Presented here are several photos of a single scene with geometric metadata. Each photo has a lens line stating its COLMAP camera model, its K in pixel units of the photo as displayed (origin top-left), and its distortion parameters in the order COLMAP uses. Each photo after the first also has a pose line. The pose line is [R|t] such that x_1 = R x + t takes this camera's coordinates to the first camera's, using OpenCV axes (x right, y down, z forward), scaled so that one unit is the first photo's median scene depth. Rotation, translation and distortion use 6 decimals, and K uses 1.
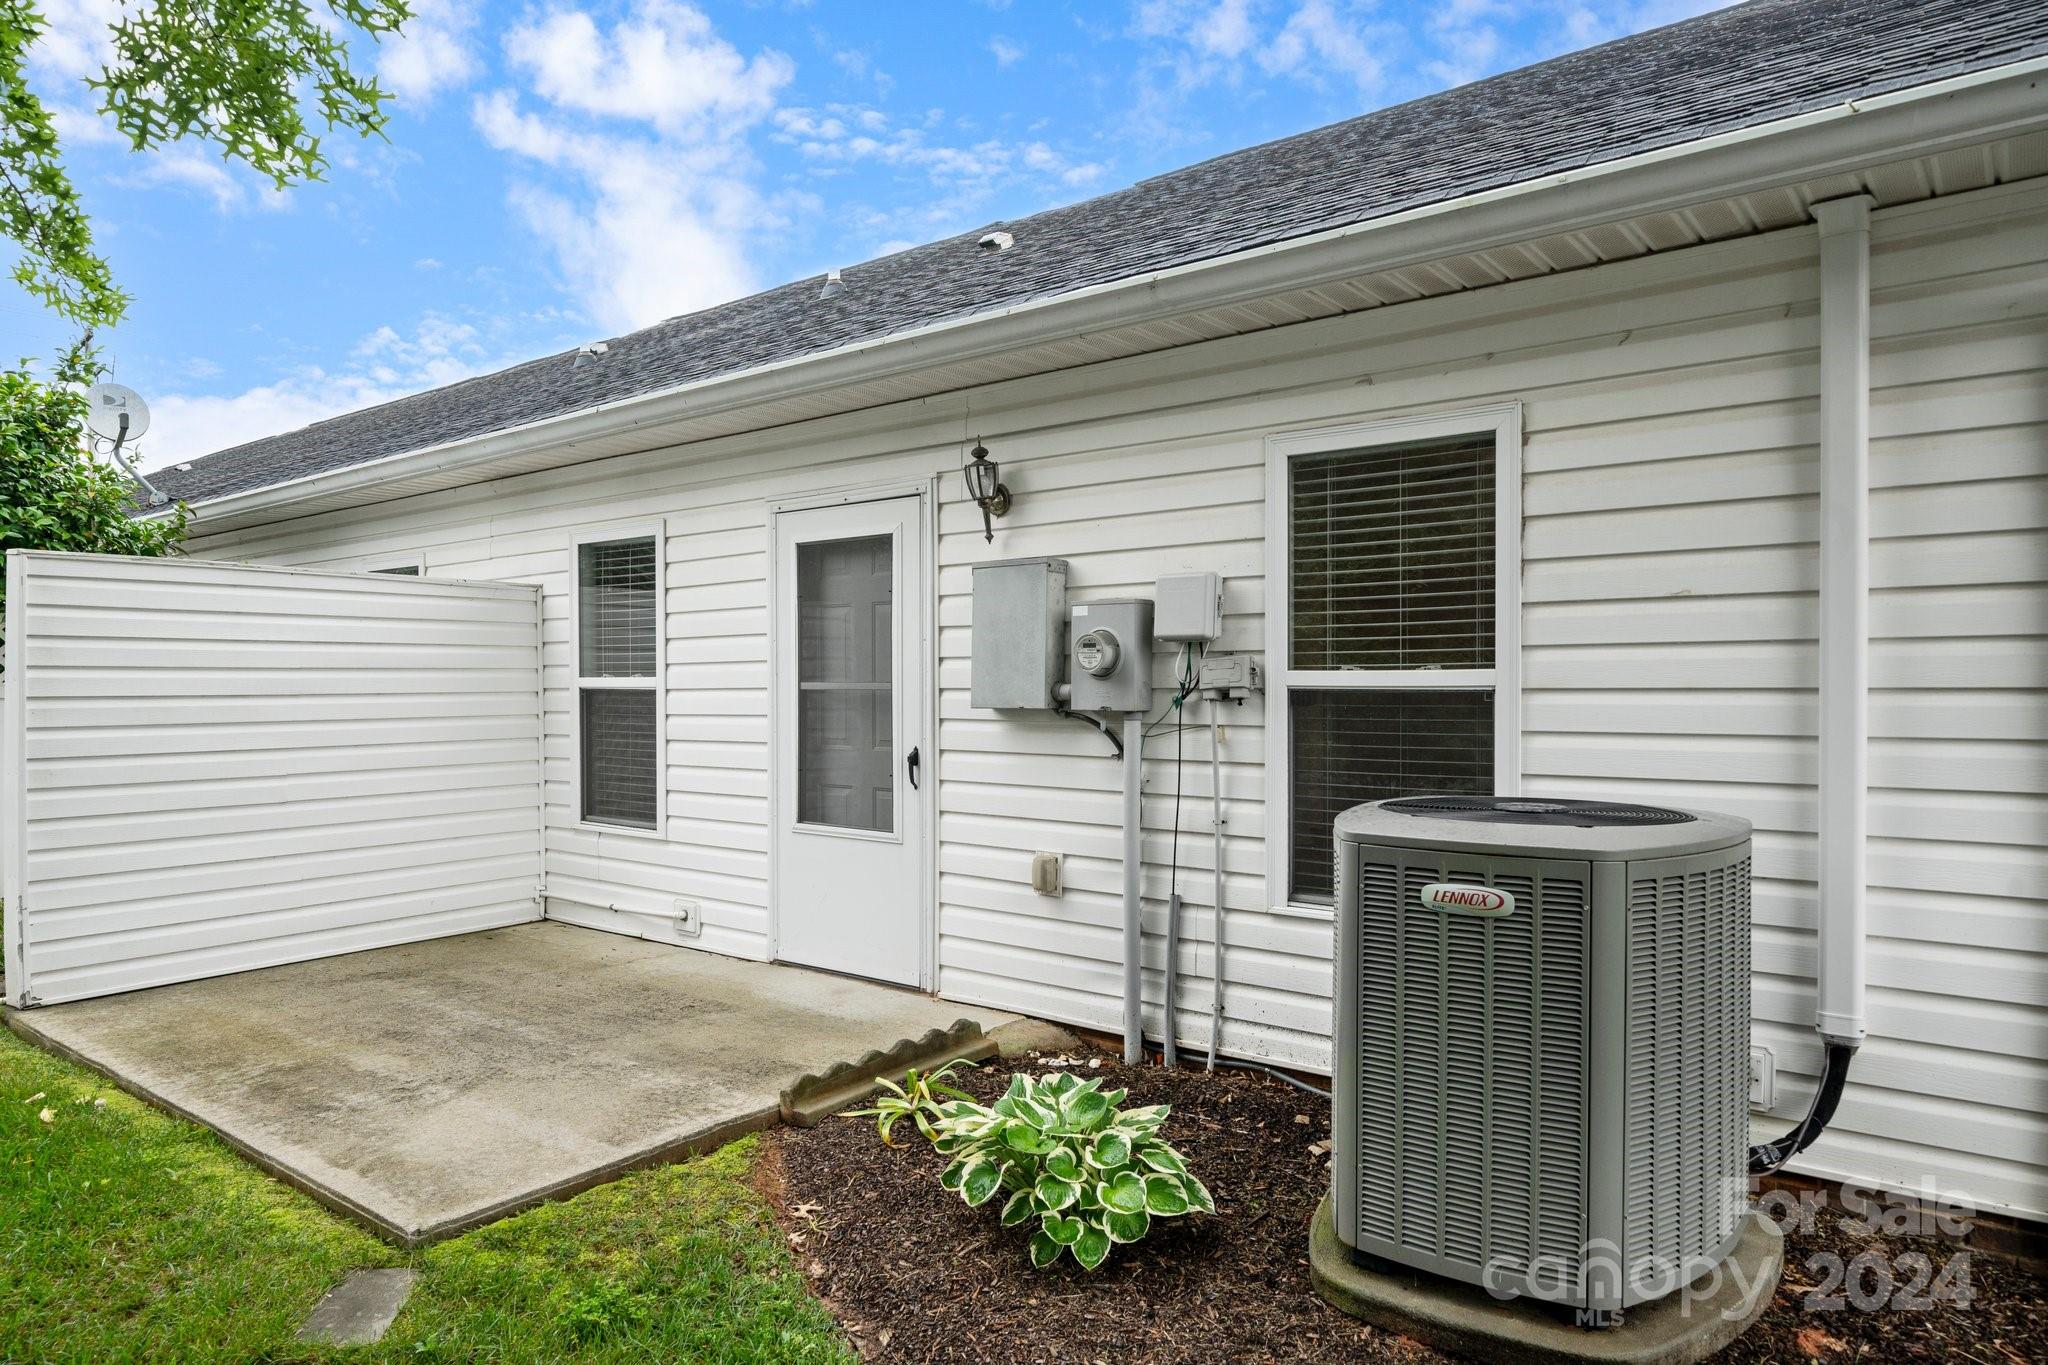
lens RADIAL K [[1311.9, 0, 1018.7], [0, 1311.9, 684.9], [0, 0, 1]] dist [0.005660, -0.000618]
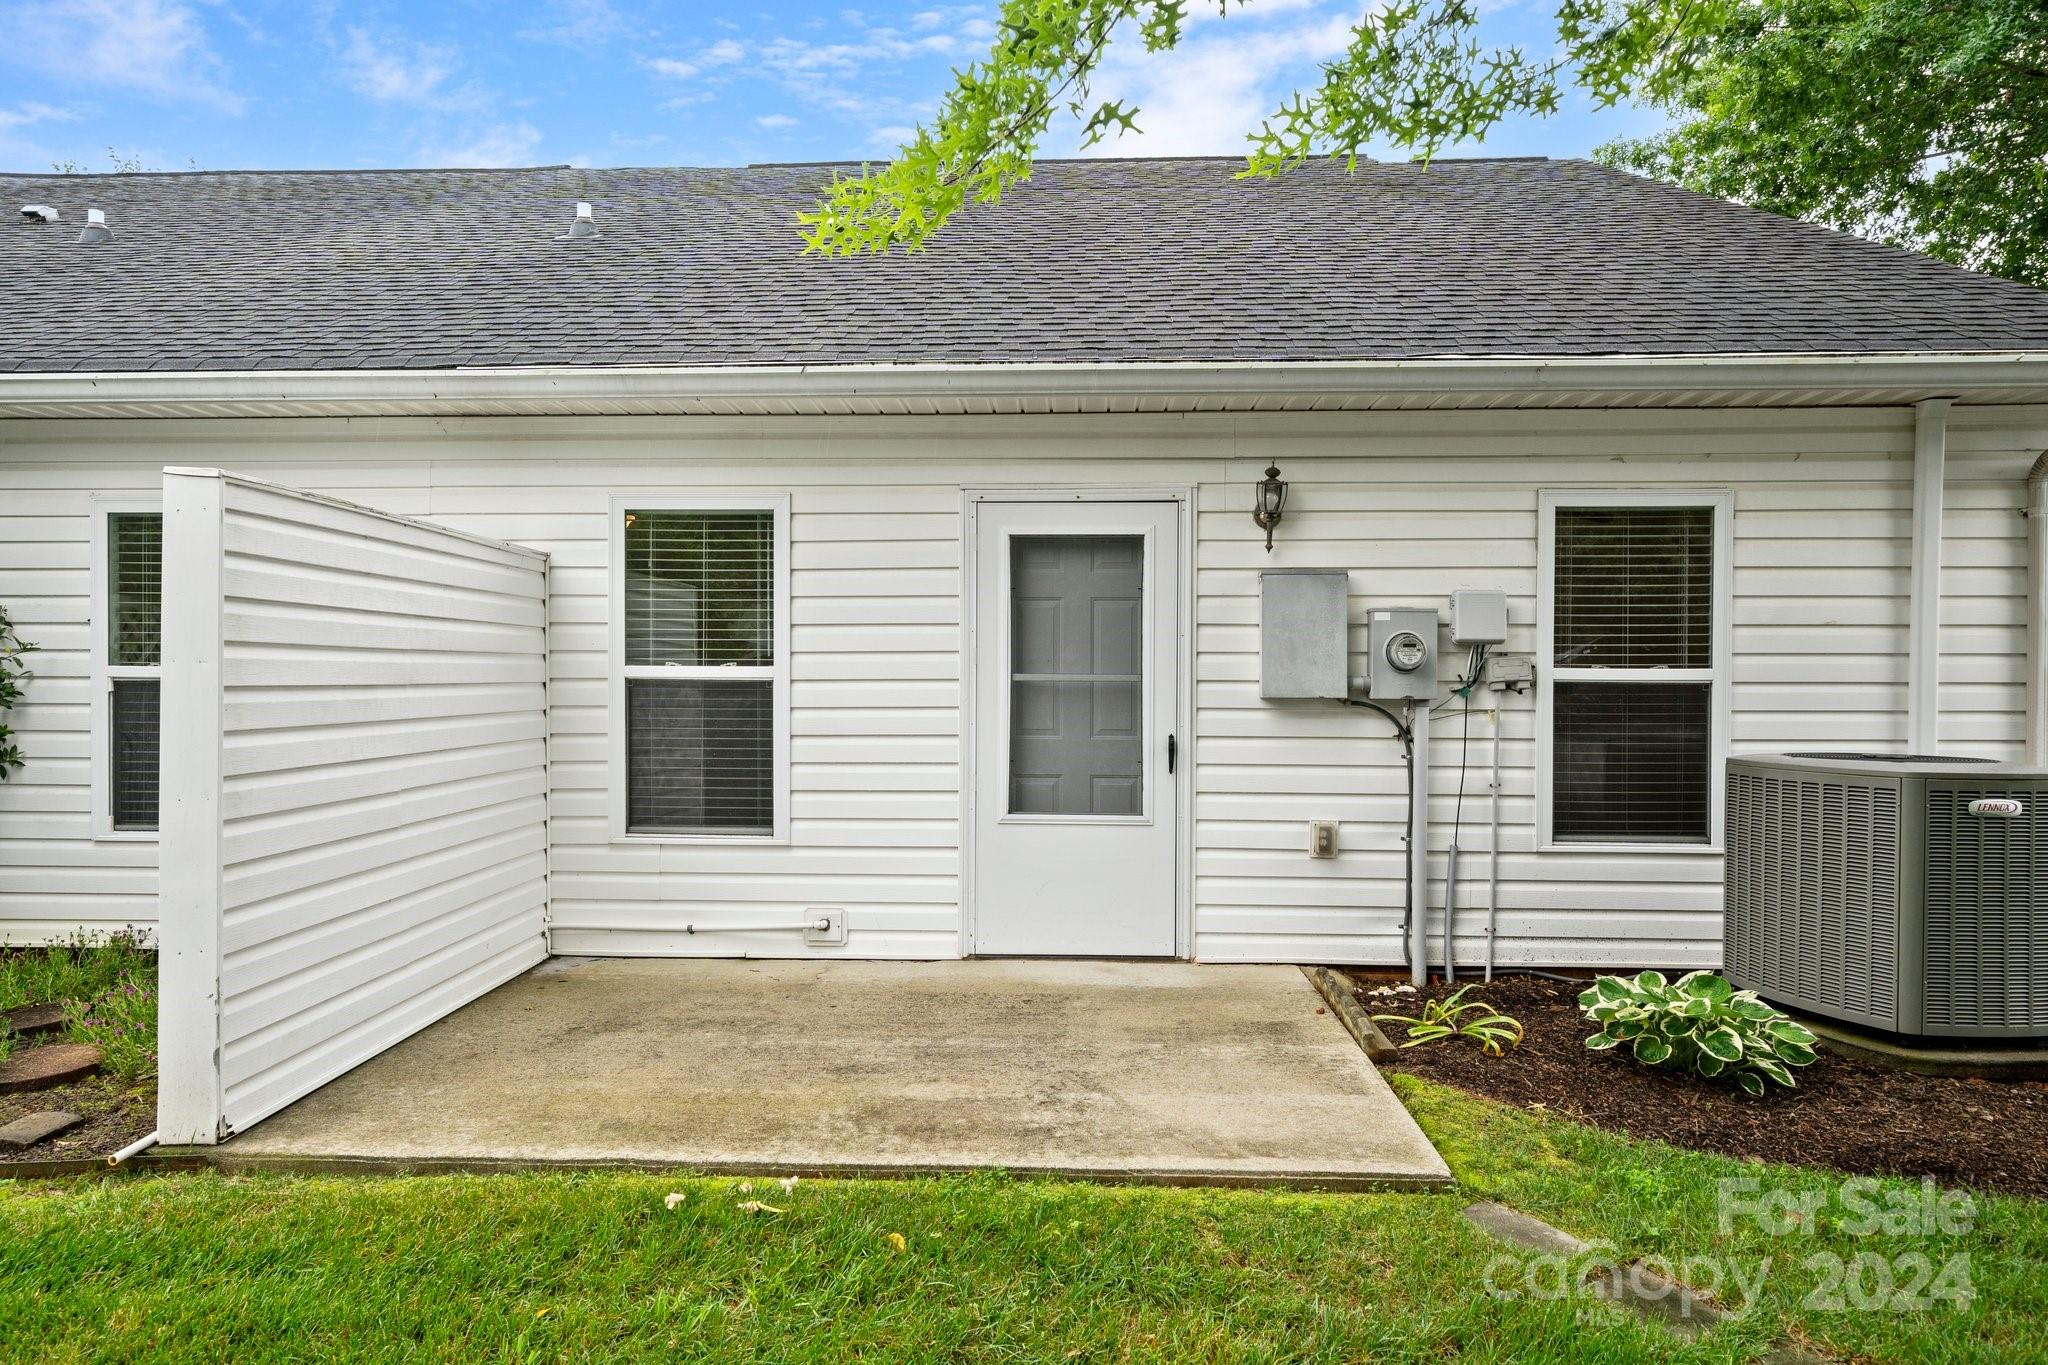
lens RADIAL K [[1339.1, 0, 1024.0], [0, 1339.1, 682.5], [0, 0, 1]] dist [0.001391, -0.000325]
pose [[0.799648, 0.003025, 0.600461, -0.931584], [-0.004566, 0.999989, 0.001043, 0.004404], [-0.600451, -0.003576, 0.799653, 0.212209]]
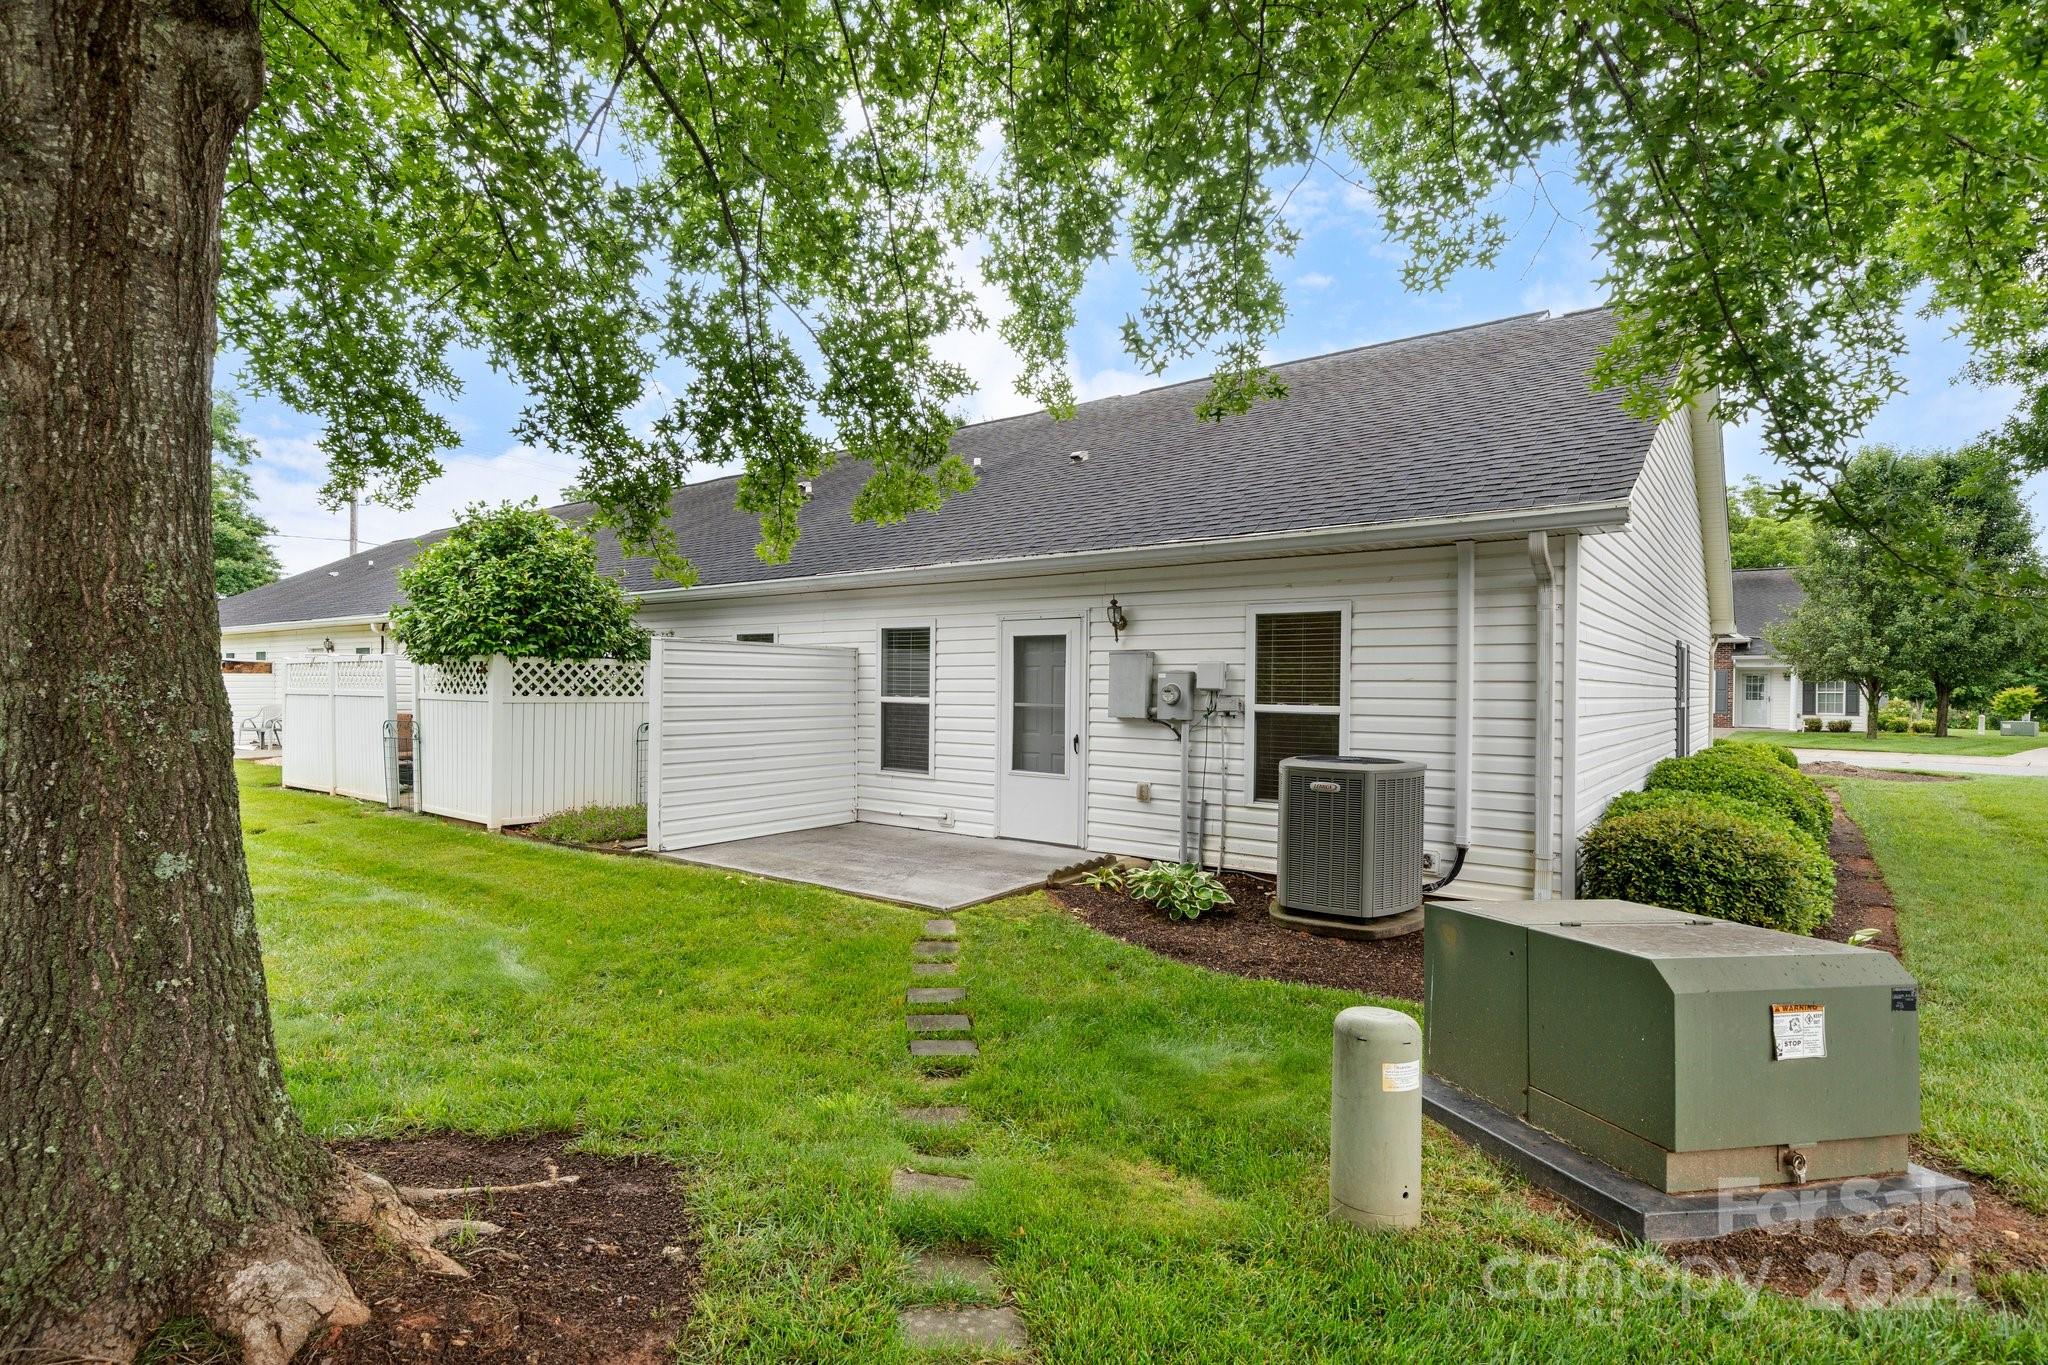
lens RADIAL K [[1031.2, 0, 1019.2], [0, 1031.2, 683.3], [0, 0, 1]] dist [-0.001175, -0.000173]
pose [[0.999626, 0.012775, 0.024163, -0.239077], [-0.012724, 0.999916, -0.002290, -0.035054], [-0.024190, 0.001982, 0.999705, -0.767124]]
